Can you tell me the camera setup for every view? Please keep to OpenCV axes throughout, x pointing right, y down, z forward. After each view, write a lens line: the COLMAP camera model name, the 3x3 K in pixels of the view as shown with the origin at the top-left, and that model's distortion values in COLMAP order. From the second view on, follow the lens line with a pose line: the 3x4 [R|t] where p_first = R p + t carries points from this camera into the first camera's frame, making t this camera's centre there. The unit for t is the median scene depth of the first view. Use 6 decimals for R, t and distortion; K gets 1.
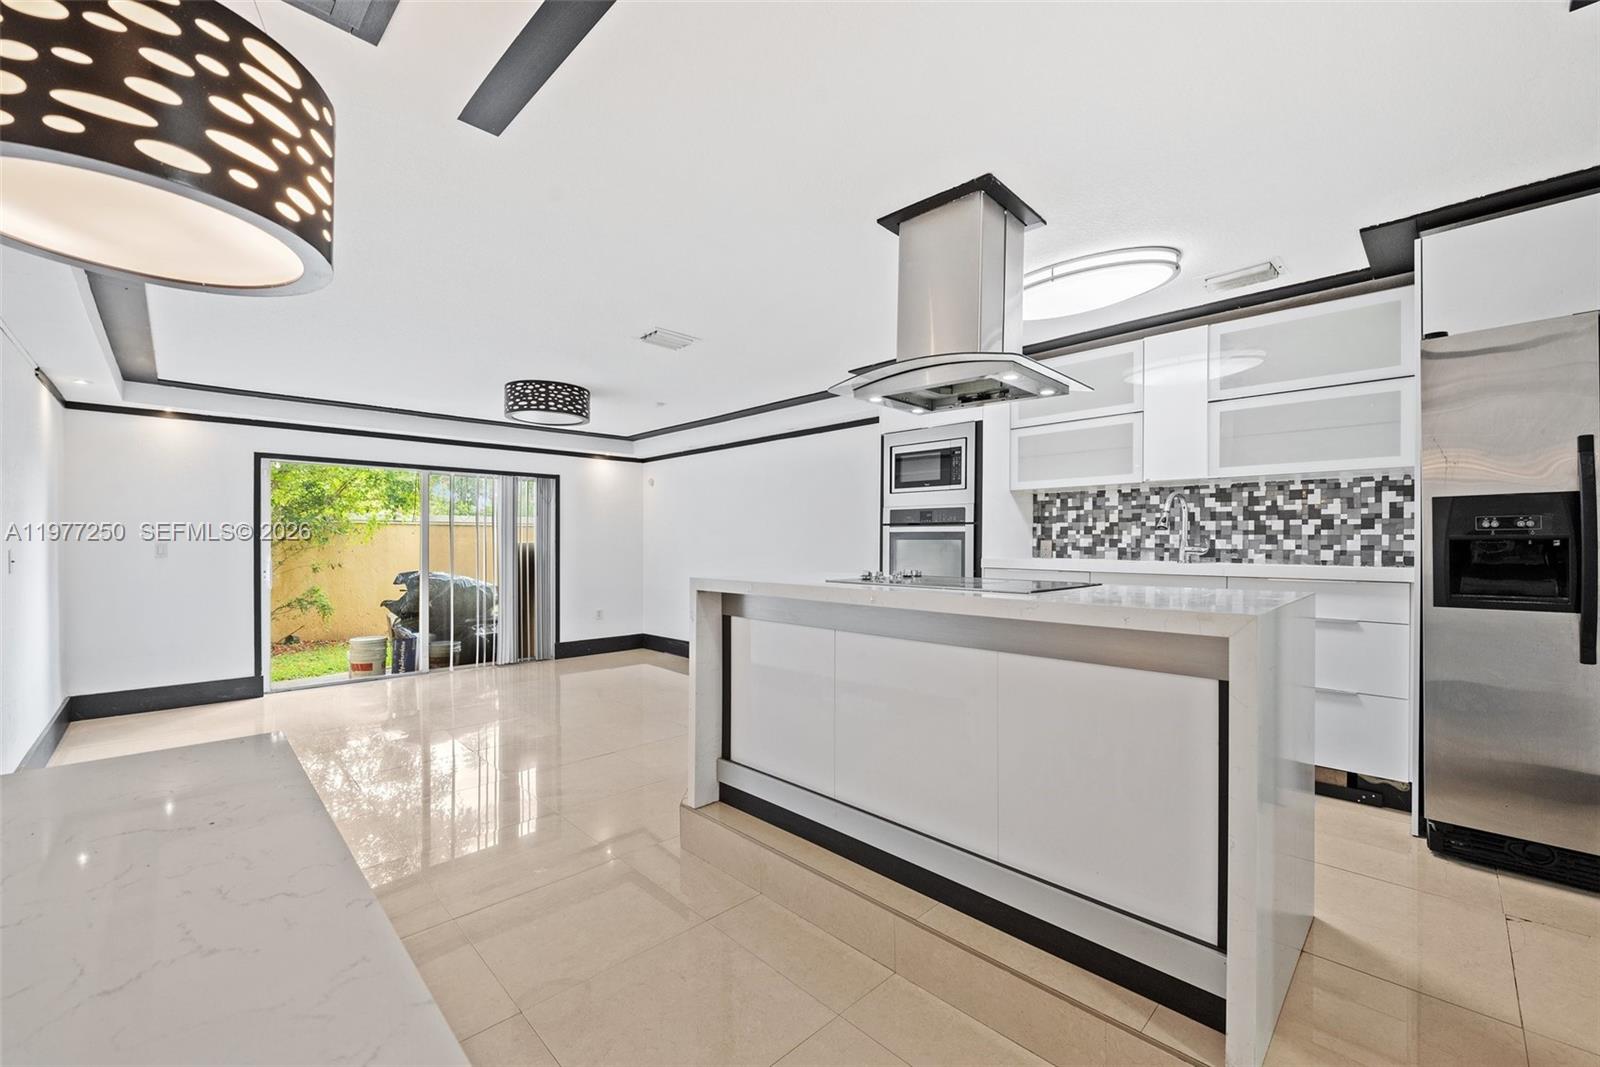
lens RADIAL K [[634.5, 0, 810.4], [0, 634.5, 548.4], [0, 0, 1]] dist [-0.011188, -0.000151]
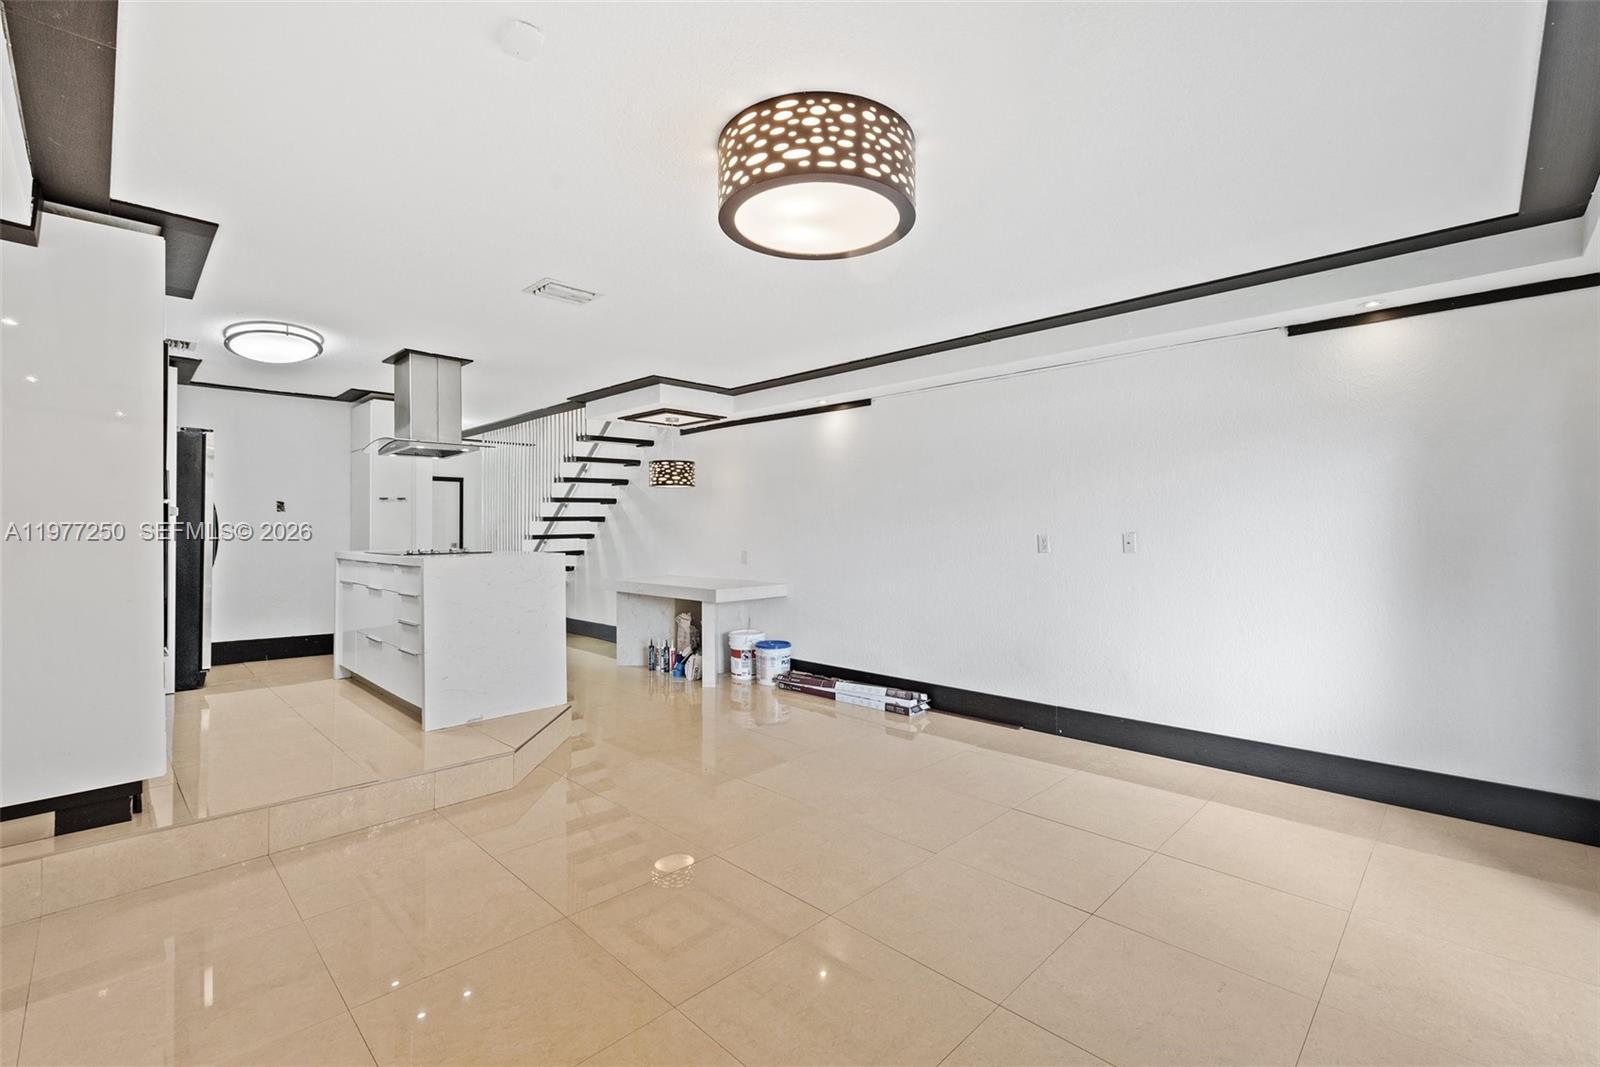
lens RADIAL K [[690.7, 0, 803.7], [0, 690.7, 518.8], [0, 0, 1]] dist [-0.004517, -0.000305]
pose [[-0.999795, 0.004853, -0.019671, -0.505784], [0.005053, 0.999936, -0.010126, -0.011743], [0.019620, -0.010223, -0.999755, 1.839829]]
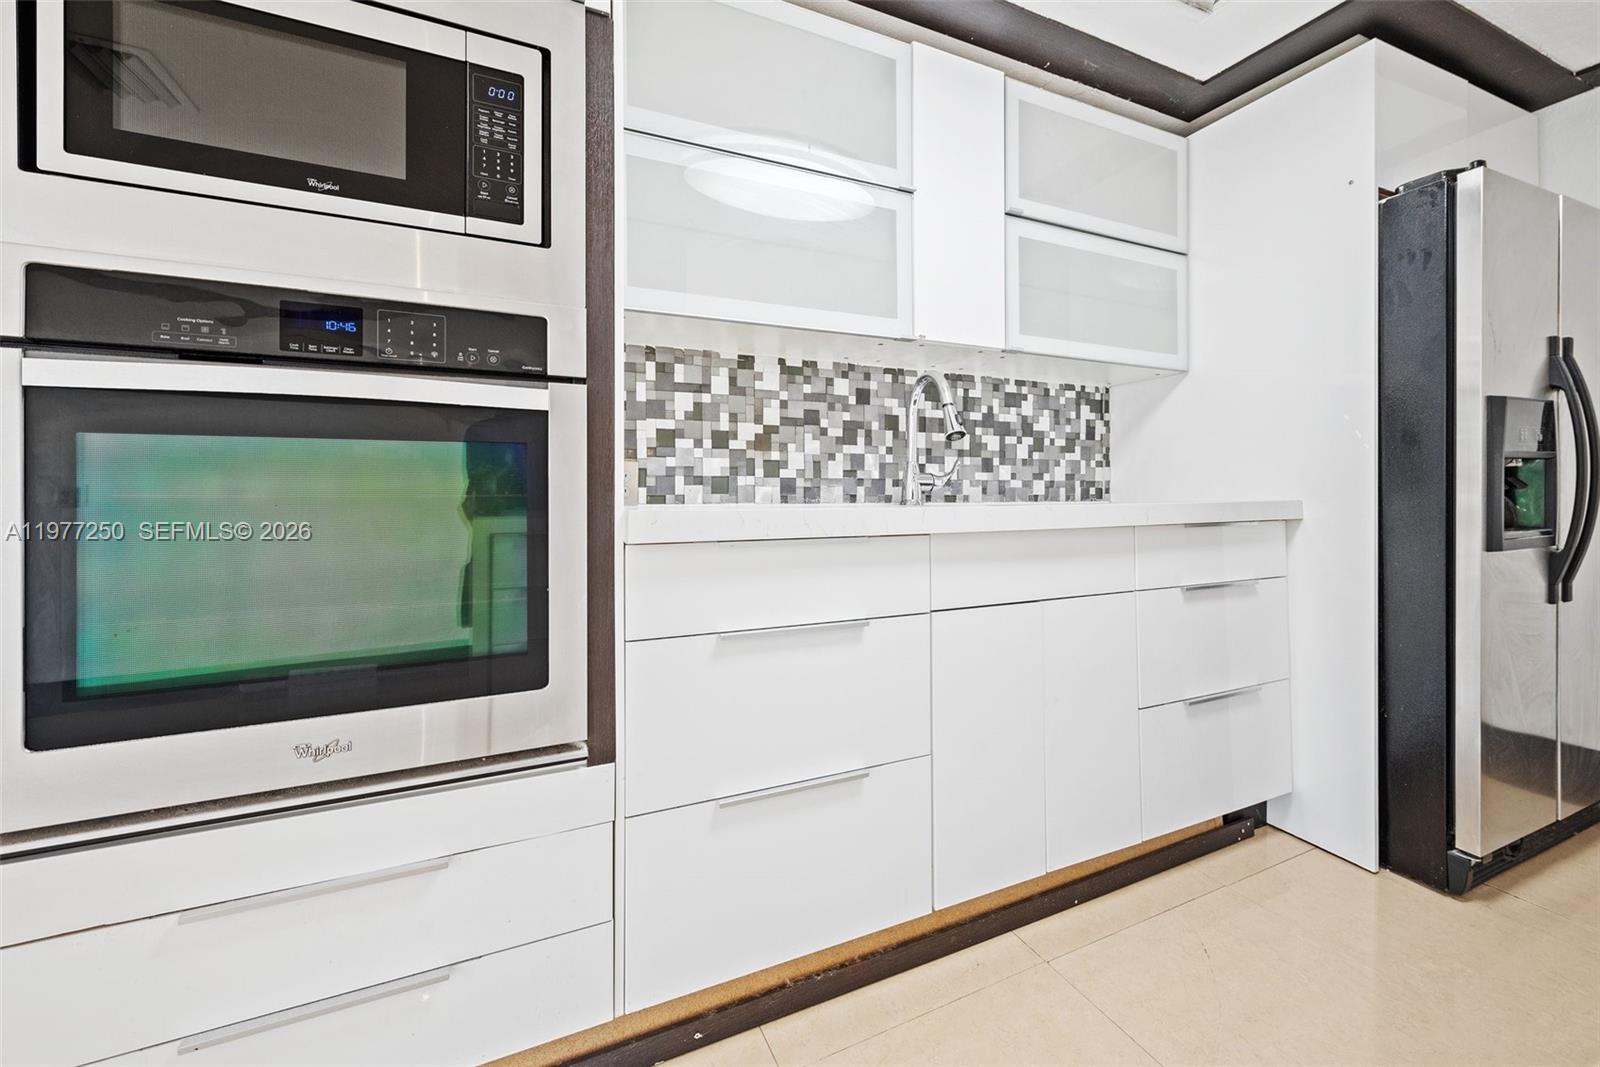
lens RADIAL K [[634.5, 0, 800.2], [0, 634.5, 489.3], [0, 0, 1]] dist [-0.011188, -0.000151]
pose [[0.348924, -0.006875, 0.937126, 0.039141], [0.012287, 0.999921, 0.002761, 0.006014], [-0.937070, 0.010551, 0.348981, 0.823196]]
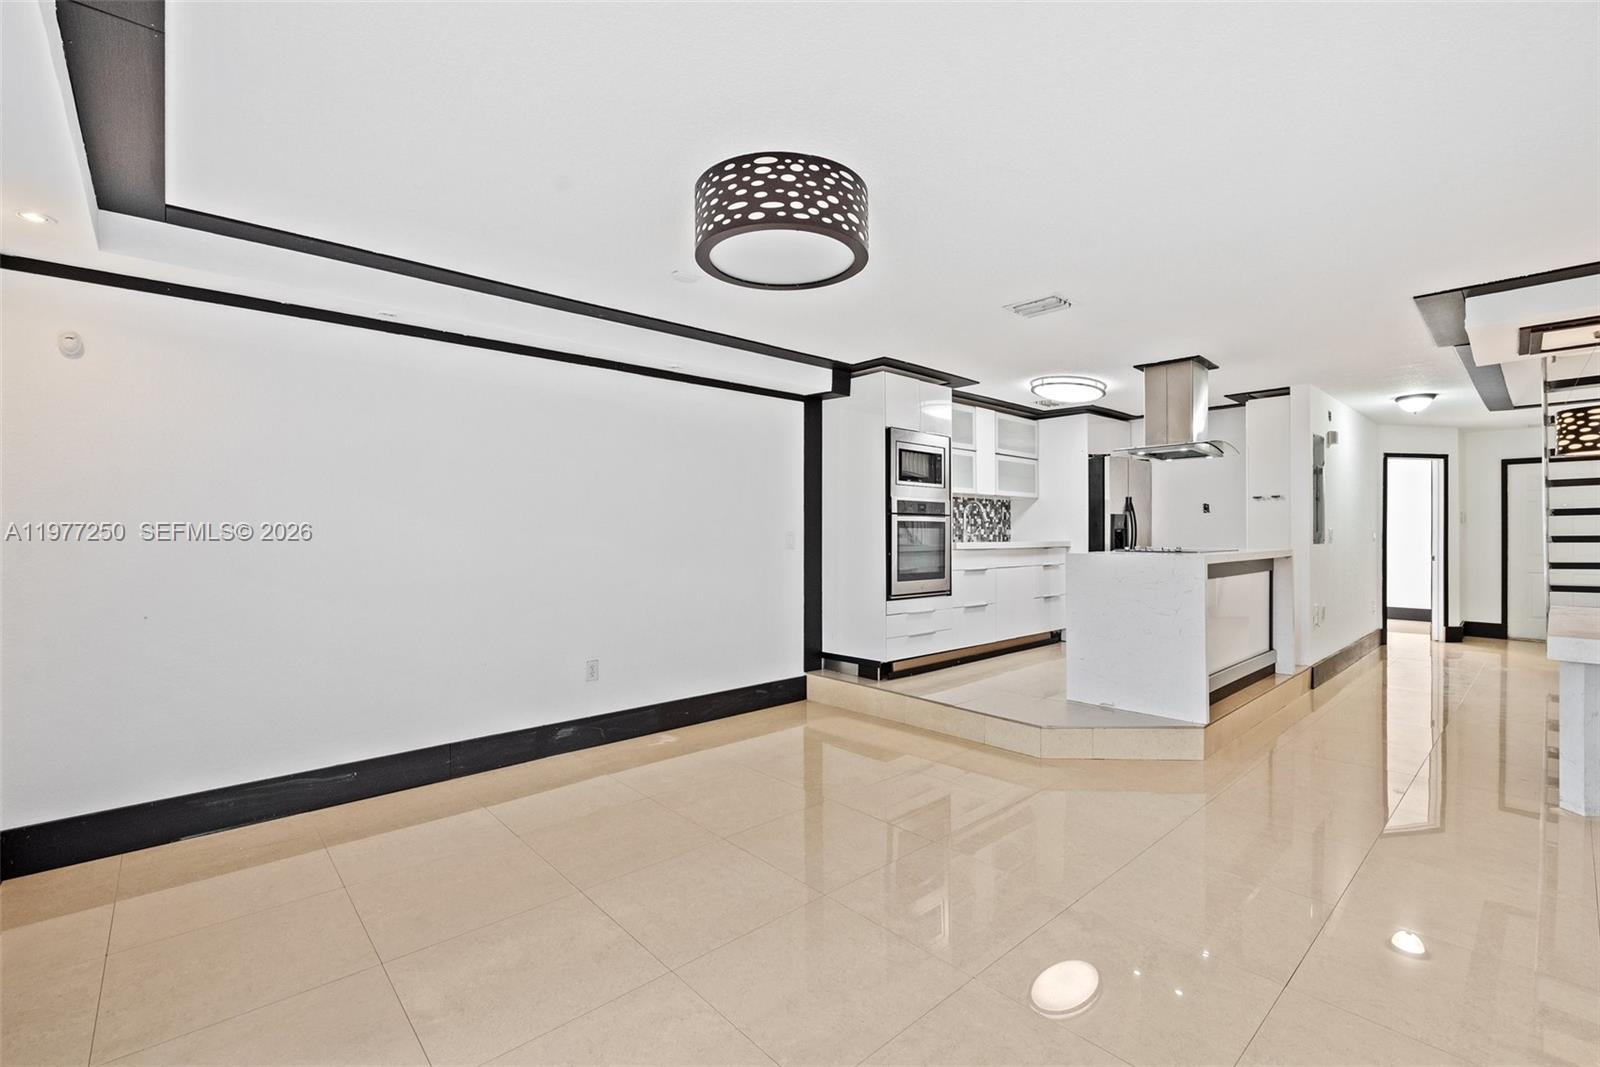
lens RADIAL K [[690.7, 0, 812.5], [0, 690.7, 536.9], [0, 0, 1]] dist [-0.004517, -0.000305]
pose [[0.027154, -0.008273, 0.999597, -1.159379], [0.008957, 0.999928, 0.008033, -0.010055], [-0.999591, 0.008736, 0.027226, 1.242198]]
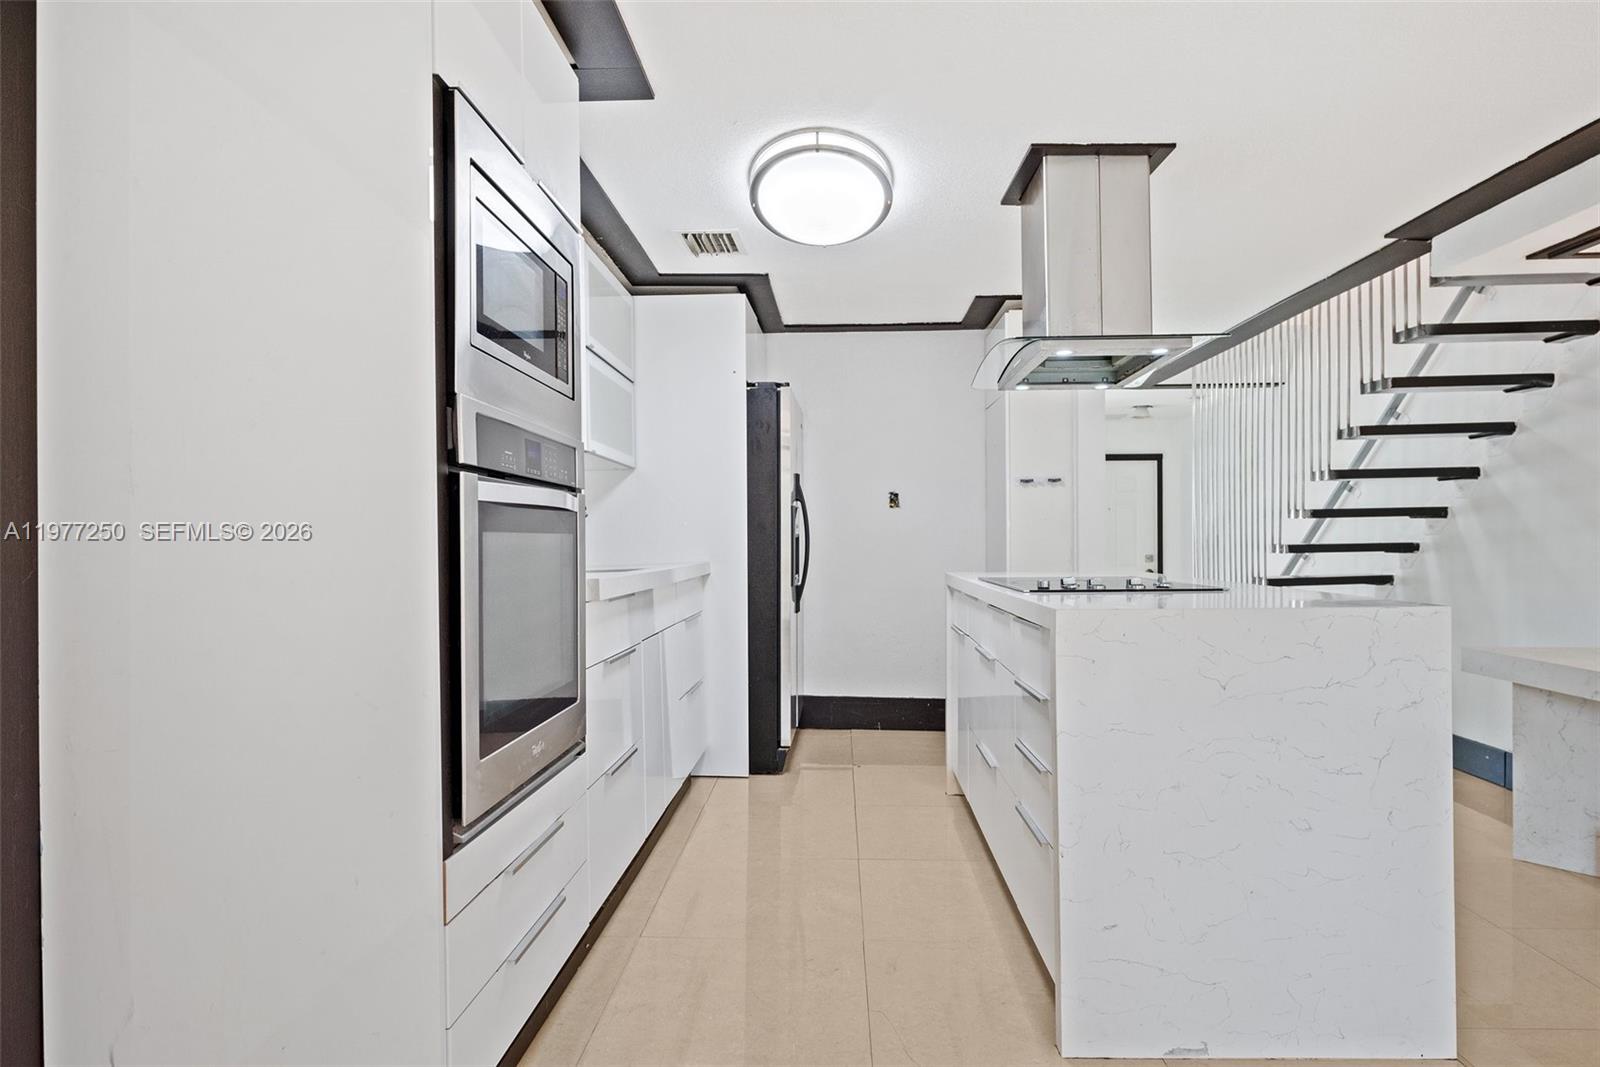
lens RADIAL K [[902.1, 0, 809.4], [0, 902.1, 540.1], [0, 0, 1]] dist [-0.014515, -0.000531]
pose [[-0.686292, 0.001445, 0.727325, -0.250390], [0.009730, 0.999927, 0.007195, -0.011891], [-0.727261, 0.012015, -0.686255, 1.284718]]
